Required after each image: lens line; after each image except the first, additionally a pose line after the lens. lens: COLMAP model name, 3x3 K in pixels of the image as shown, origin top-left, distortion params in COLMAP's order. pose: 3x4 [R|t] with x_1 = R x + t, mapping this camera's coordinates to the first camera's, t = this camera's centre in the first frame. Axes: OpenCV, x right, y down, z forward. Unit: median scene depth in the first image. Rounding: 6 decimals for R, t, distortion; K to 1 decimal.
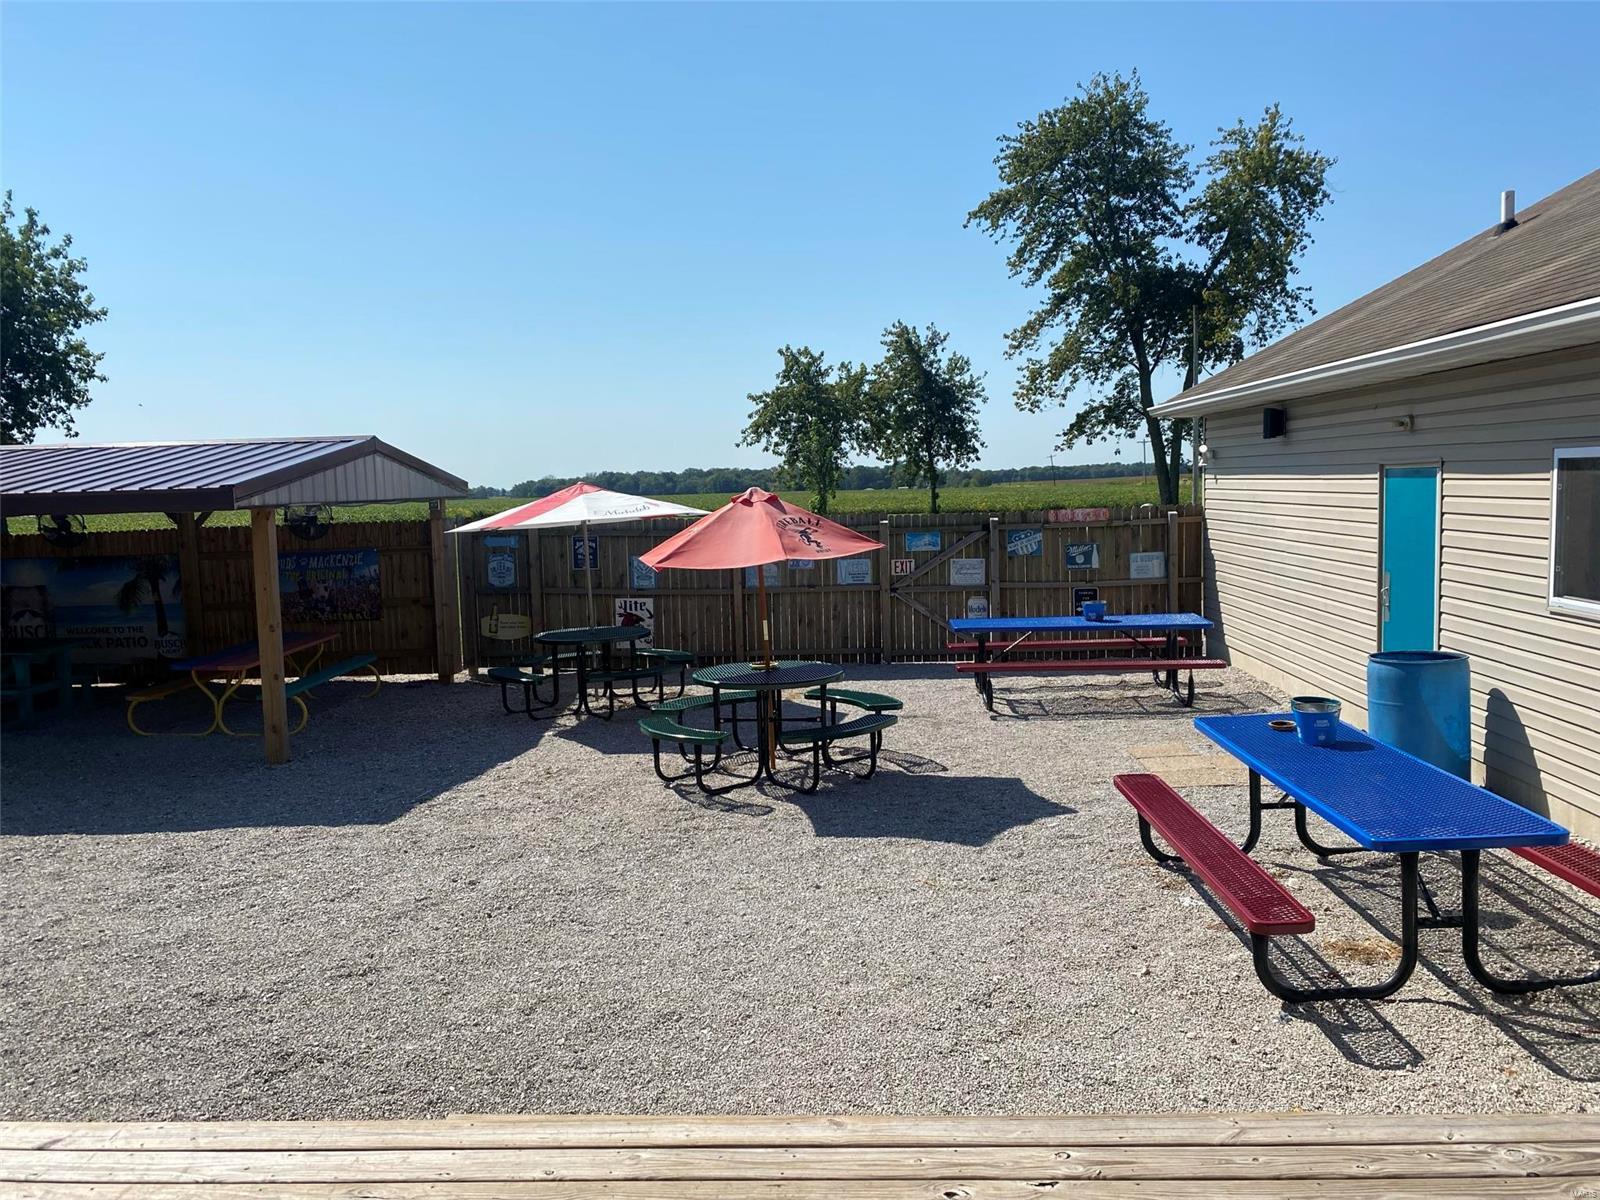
lens RADIAL K [[1218.9, 0, 813.1], [0, 1218.9, 616.4], [0, 0, 1]] dist [0.048778, -0.063213]
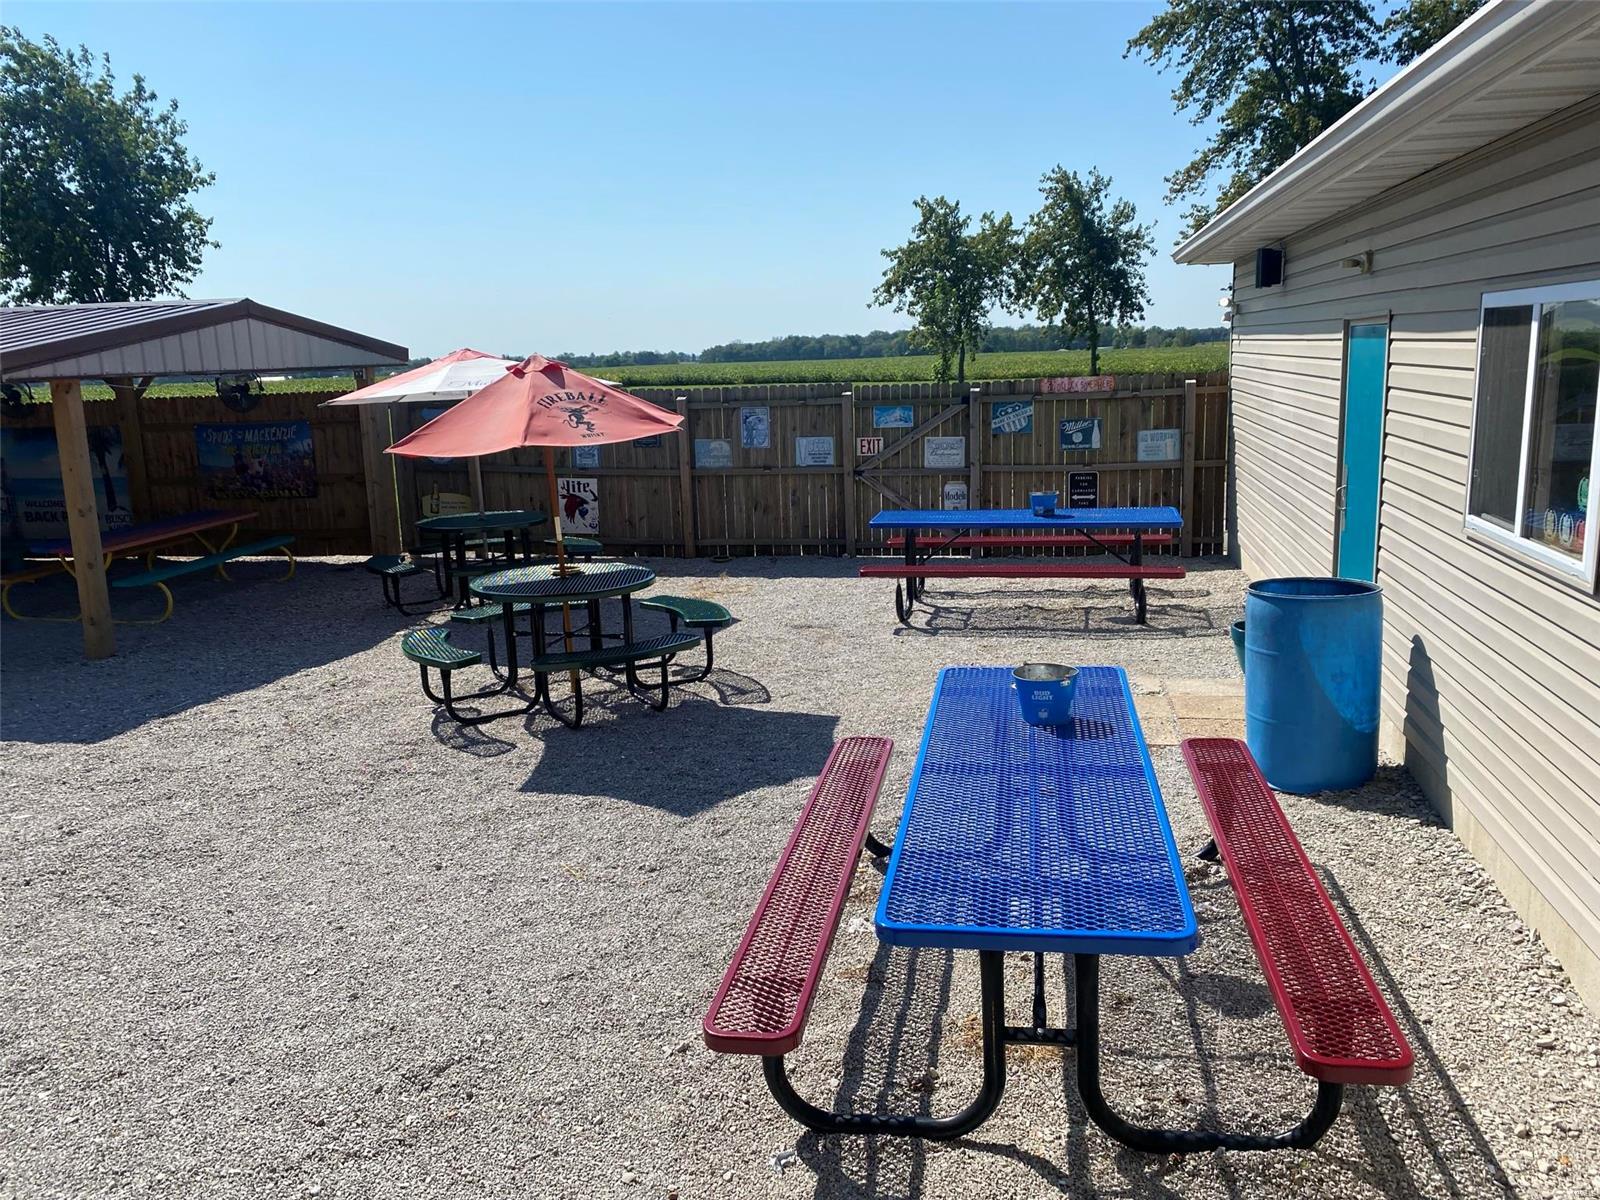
lens RADIAL K [[1218.9, 0, 796.4], [0, 1218.9, 605.4], [0, 0, 1]] dist [0.048778, -0.063213]
pose [[0.986598, 0.028165, -0.160722, 0.166555], [-0.011909, 0.994793, 0.101221, -0.014785], [0.162736, -0.097950, 0.981796, 0.125842]]
